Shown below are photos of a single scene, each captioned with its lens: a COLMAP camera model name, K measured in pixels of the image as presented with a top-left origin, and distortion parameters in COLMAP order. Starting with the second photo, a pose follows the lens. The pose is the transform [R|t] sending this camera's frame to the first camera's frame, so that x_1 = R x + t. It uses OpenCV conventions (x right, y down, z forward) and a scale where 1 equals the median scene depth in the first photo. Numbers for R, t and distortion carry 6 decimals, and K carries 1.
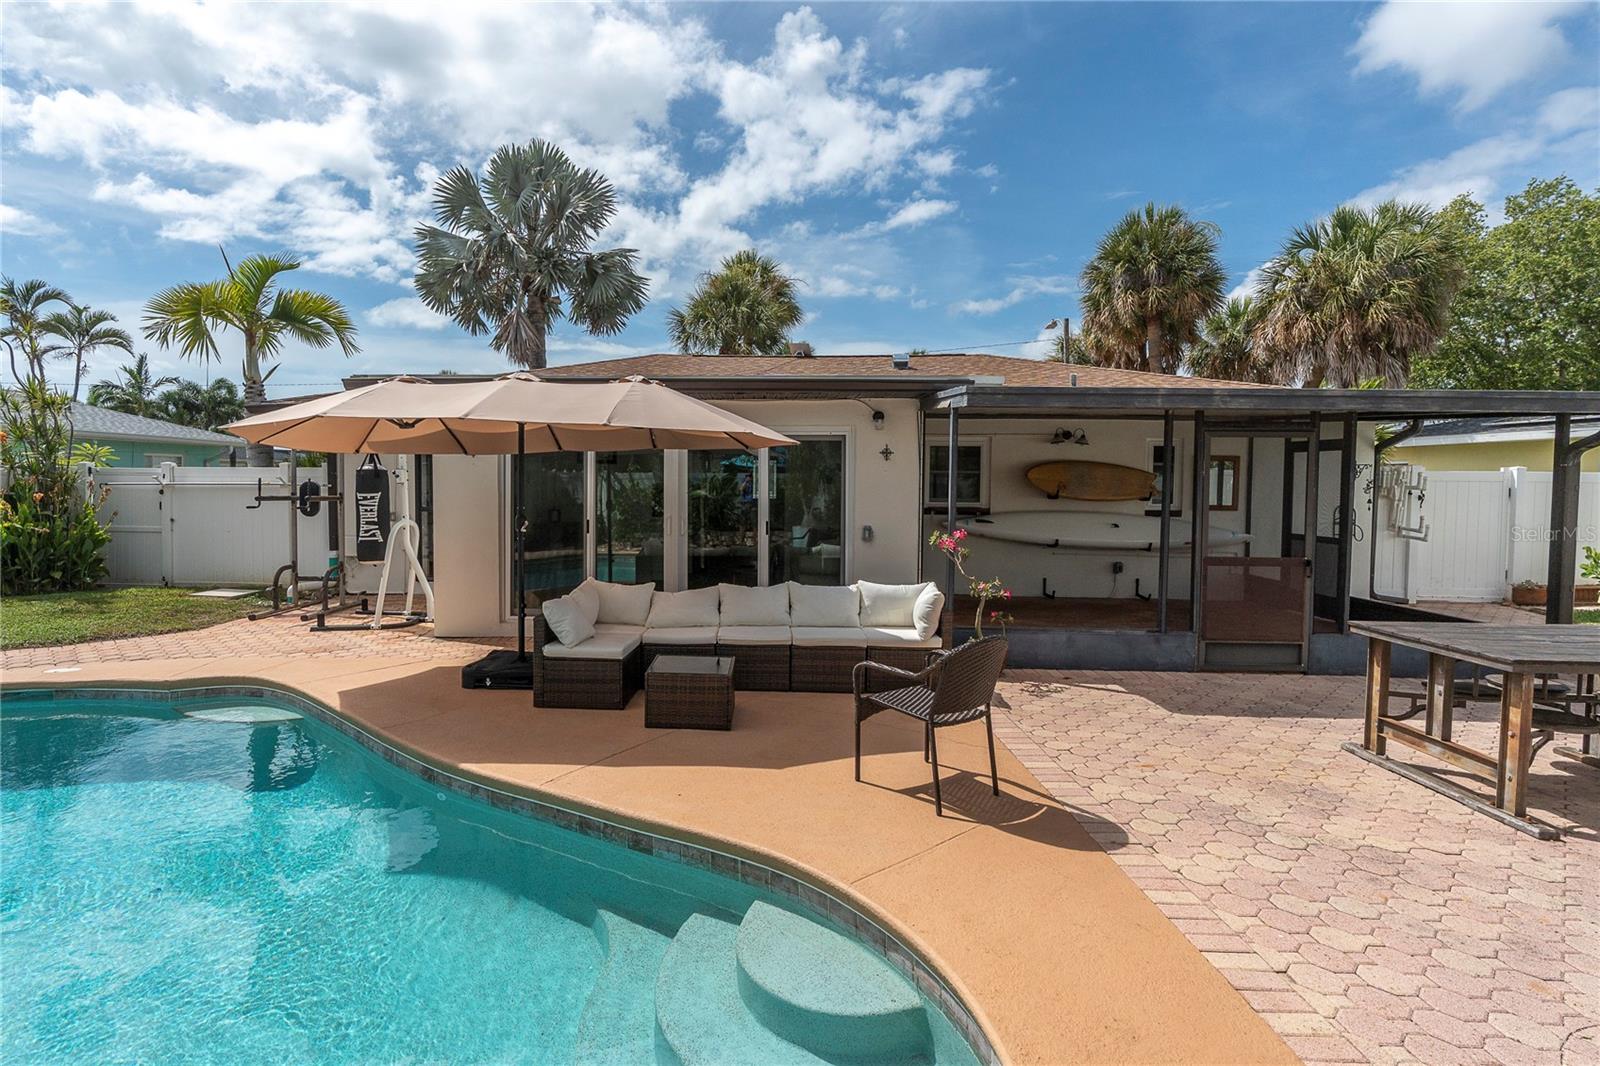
lens RADIAL K [[771.2, 0, 804.8], [0, 771.2, 493.2], [0, 0, 1]] dist [-0.003248, 0.000529]
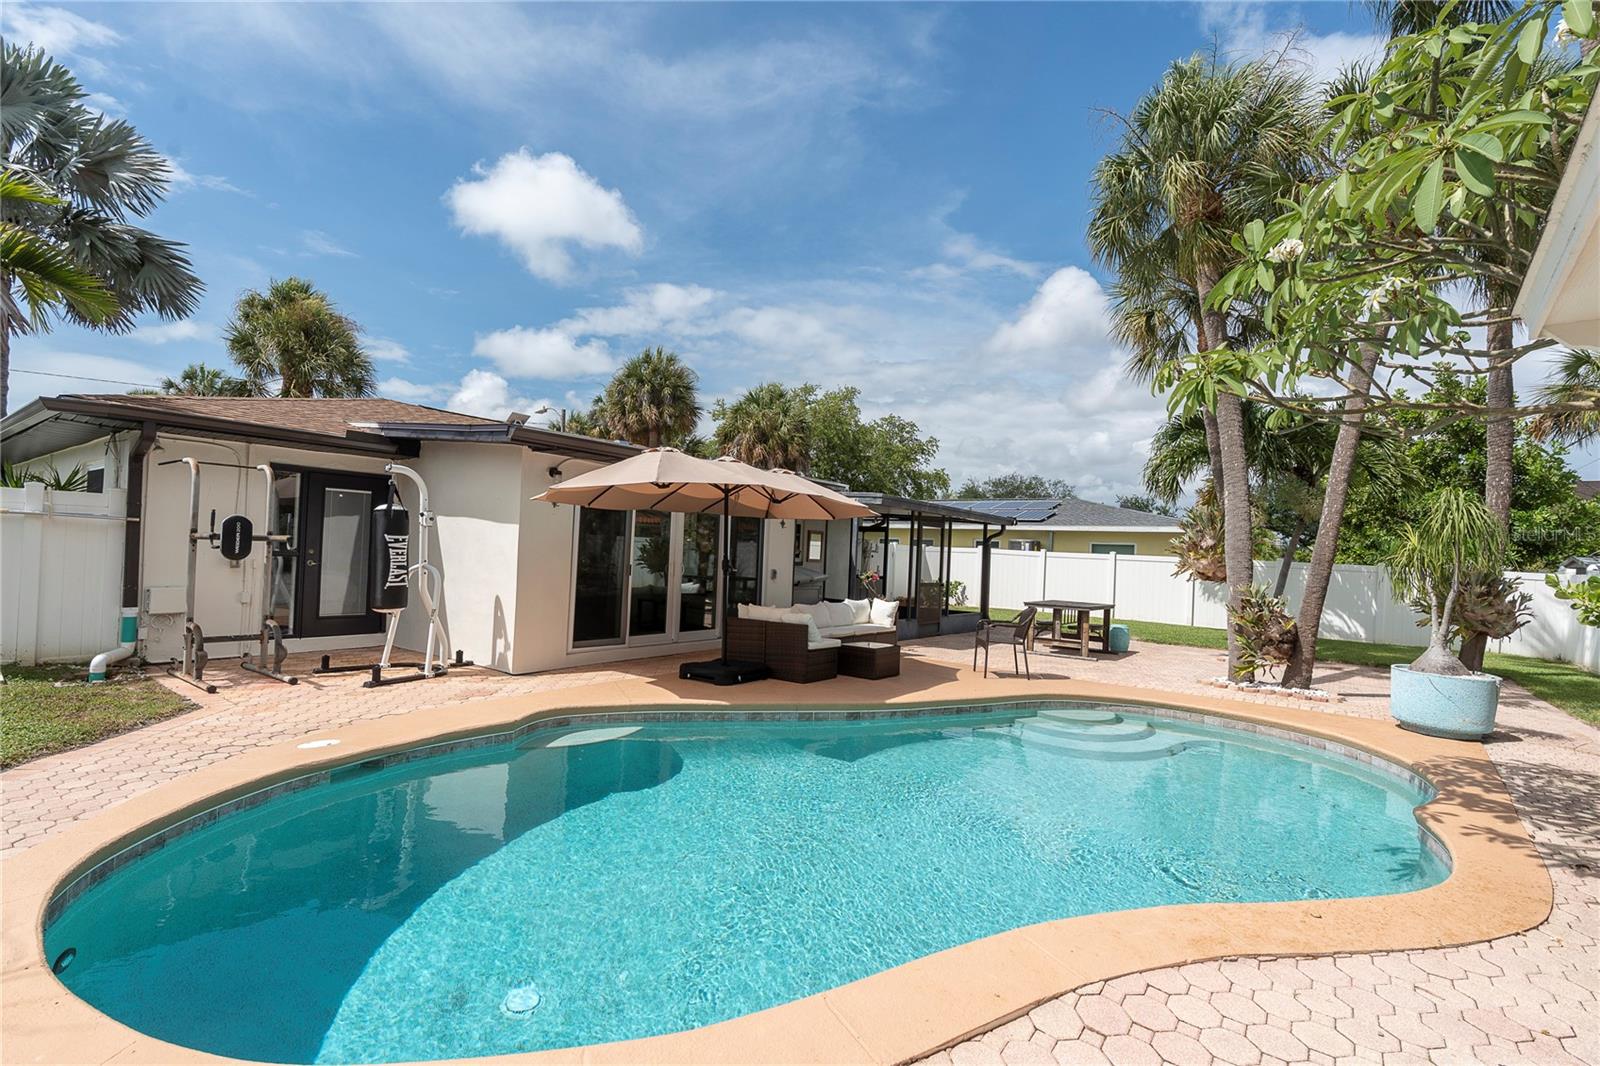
lens RADIAL K [[740.9, 0, 808.1], [0, 740.9, 541.9], [0, 0, 1]] dist [-0.001446, -0.000288]
pose [[0.521742, 0.031841, 0.852509, -0.989117], [-0.024330, 0.999452, -0.022439, 0.014582], [-0.852756, -0.009034, 0.522231, 0.095365]]
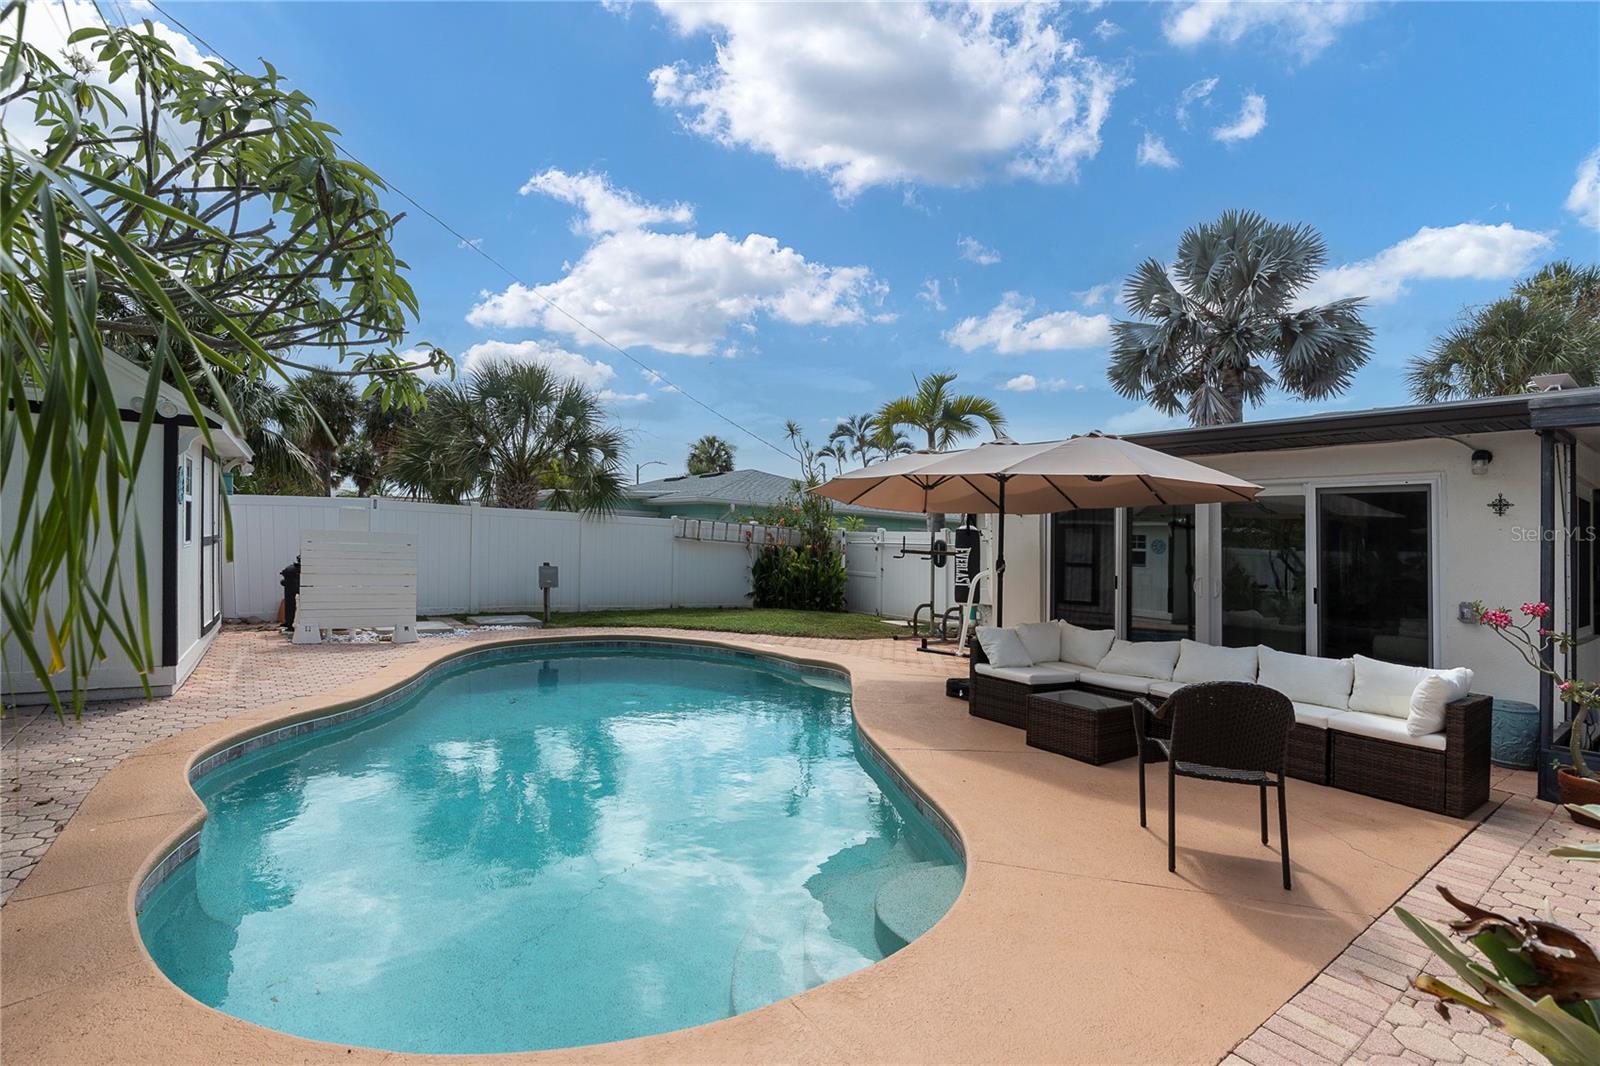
lens RADIAL K [[740.9, 0, 808.1], [0, 740.9, 541.9], [0, 0, 1]] dist [-0.001446, -0.000288]
pose [[0.638776, 0.015412, -0.769239, 0.170694], [-0.046175, 0.998765, -0.018334, 0.020152], [0.768006, 0.047231, 0.638699, 0.029310]]
